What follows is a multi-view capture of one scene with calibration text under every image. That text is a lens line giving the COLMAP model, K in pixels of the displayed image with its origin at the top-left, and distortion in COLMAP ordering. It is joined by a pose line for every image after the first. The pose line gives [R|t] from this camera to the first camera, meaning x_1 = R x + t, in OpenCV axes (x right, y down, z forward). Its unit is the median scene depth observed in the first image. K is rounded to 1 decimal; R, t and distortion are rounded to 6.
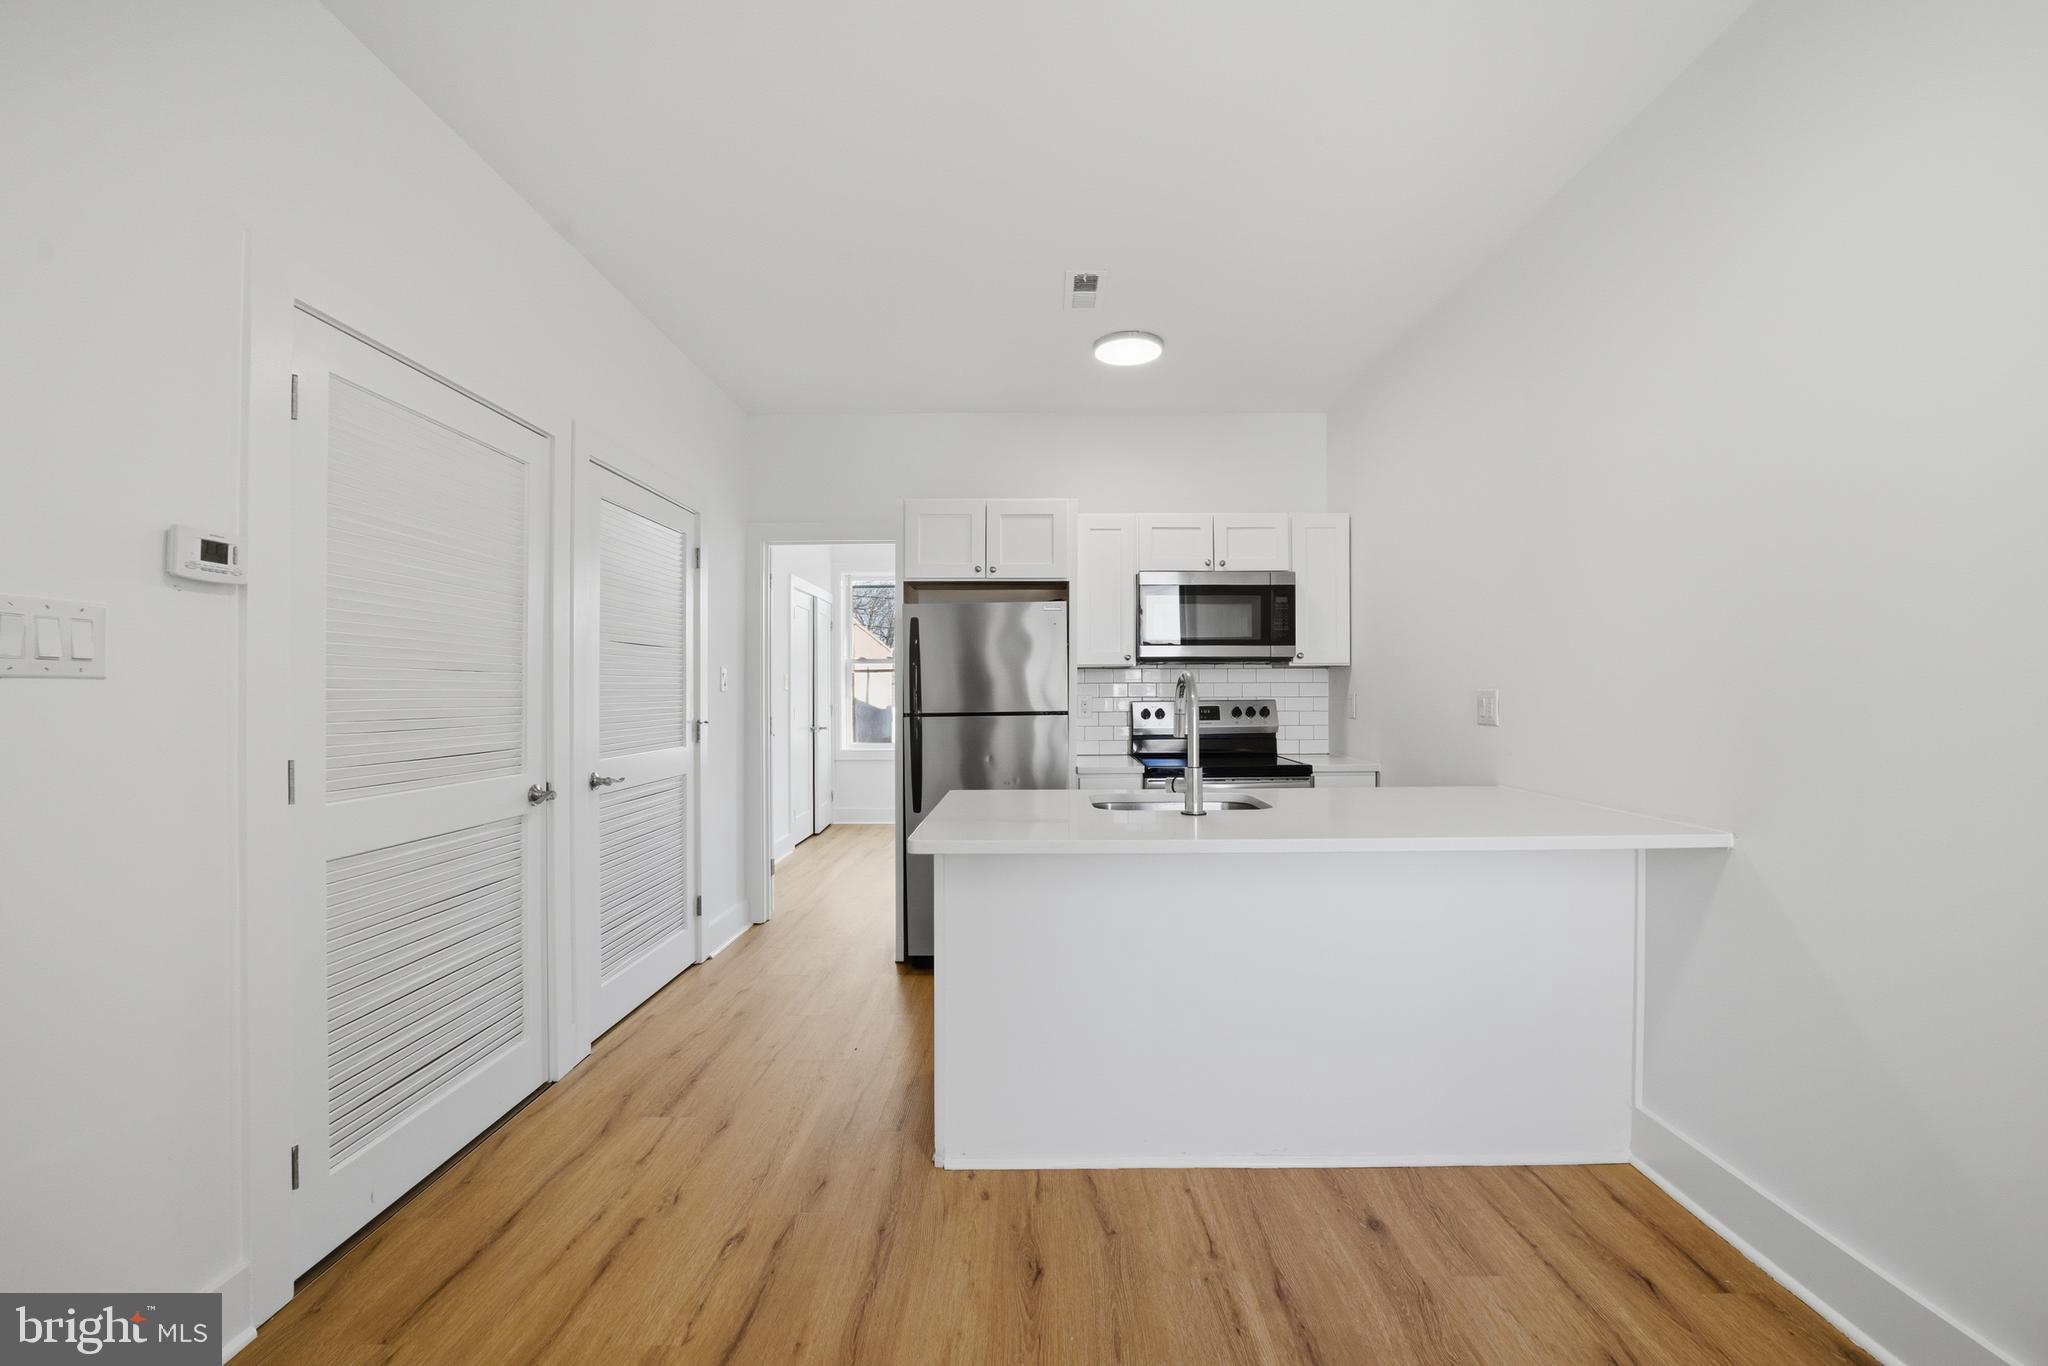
lens RADIAL K [[829.2, 0, 1025.8], [0, 829.2, 684.0], [0, 0, 1]] dist [-0.000335, 0.000004]
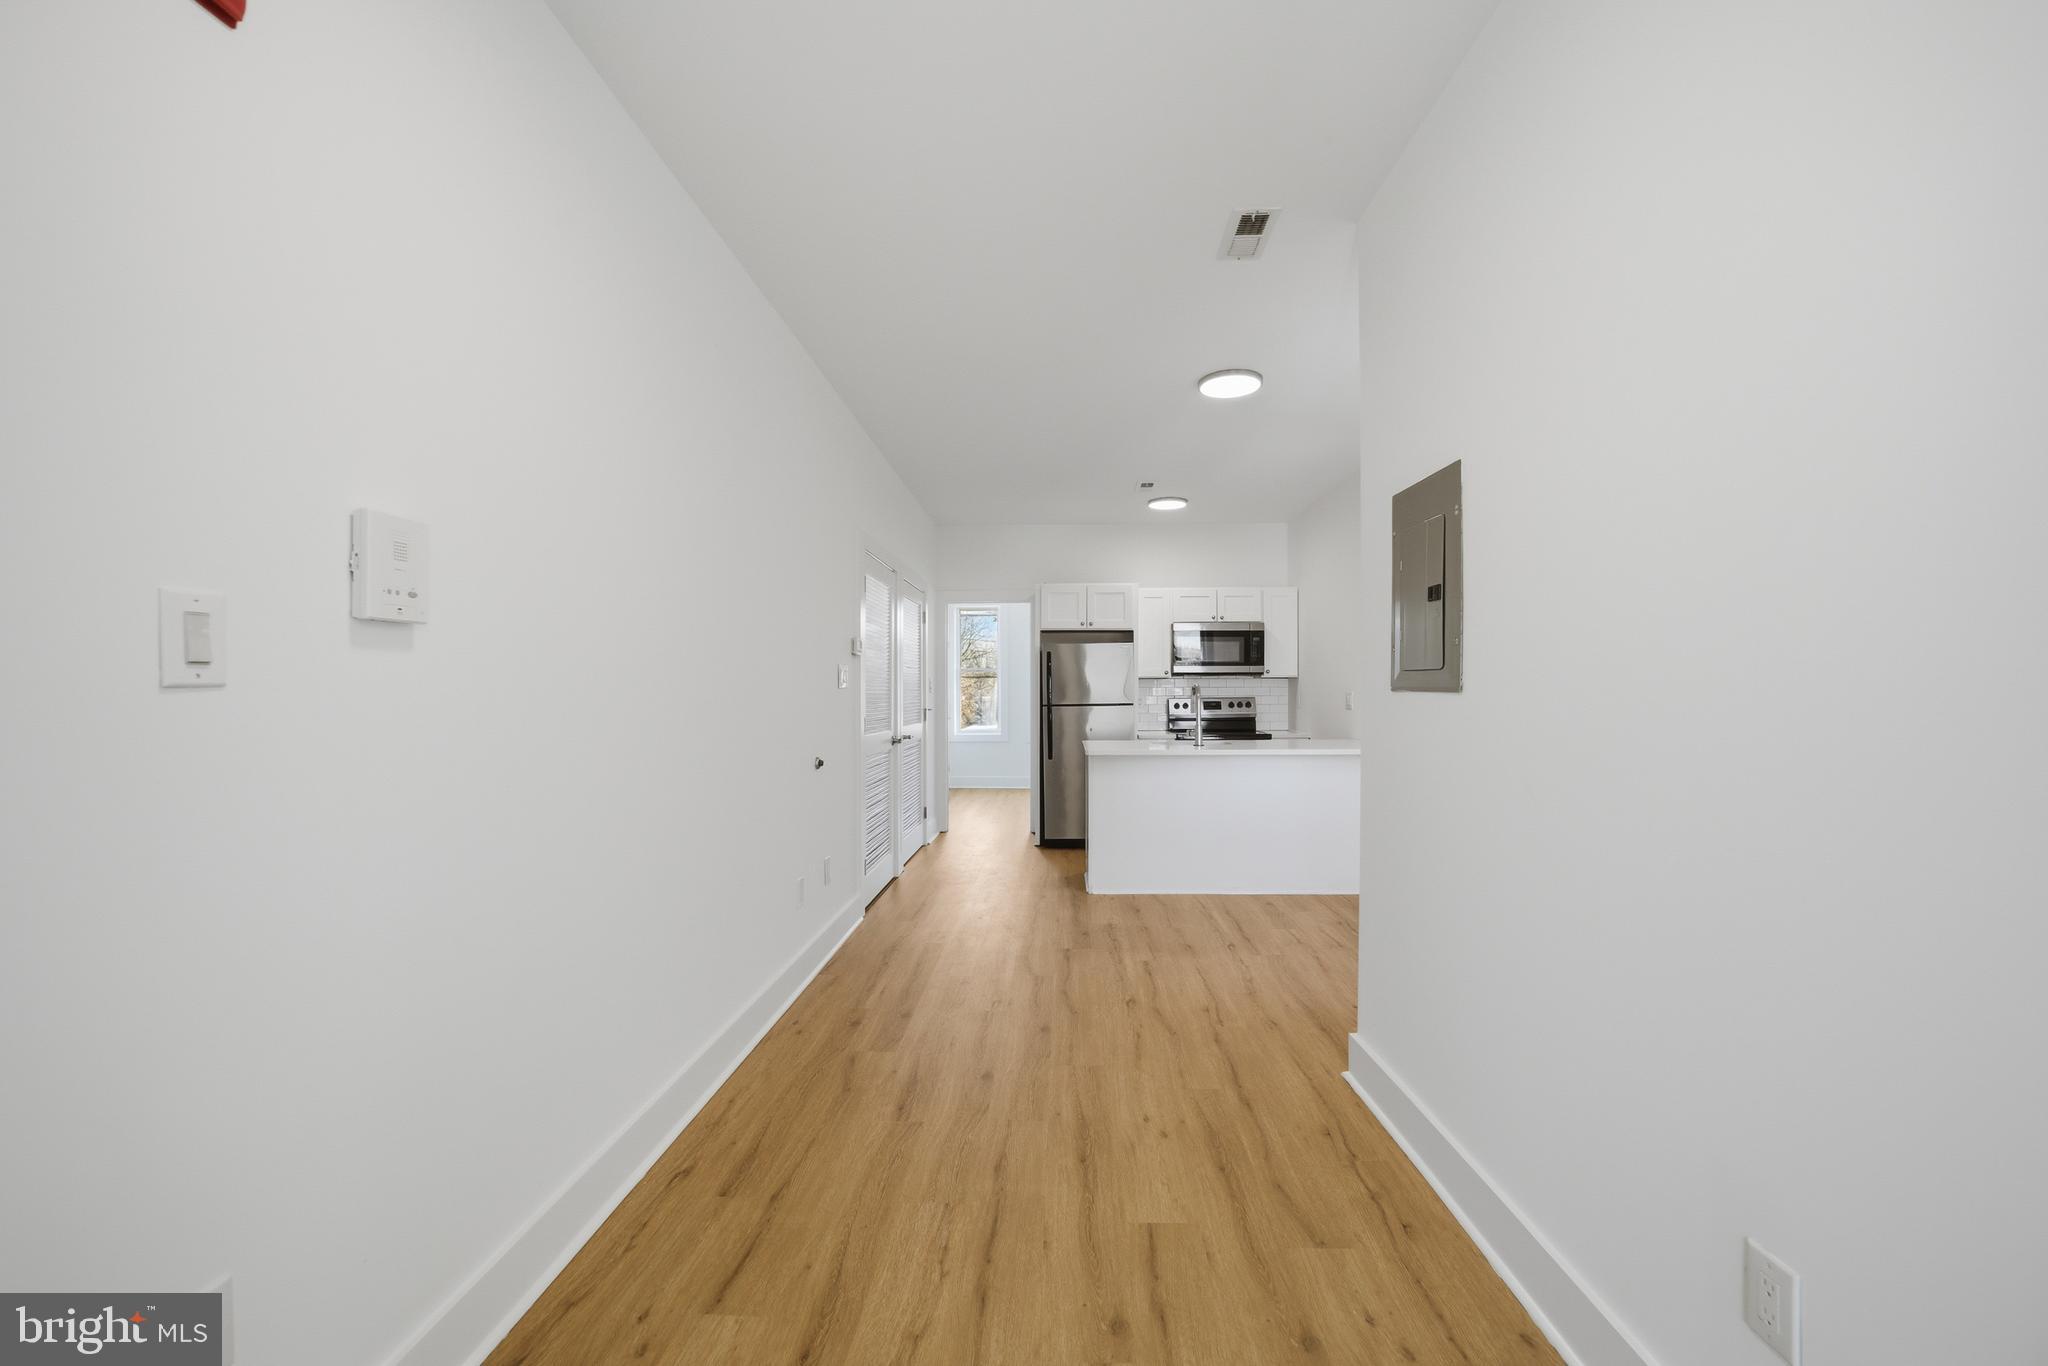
lens RADIAL K [[829.2, 0, 1023.6], [0, 829.2, 692.1], [0, 0, 1]] dist [-0.000335, 0.000004]
pose [[0.999522, -0.000681, -0.030914, -0.118033], [0.000997, 0.999947, 0.010202, -0.009338], [0.030905, -0.010228, 0.999470, -0.713301]]
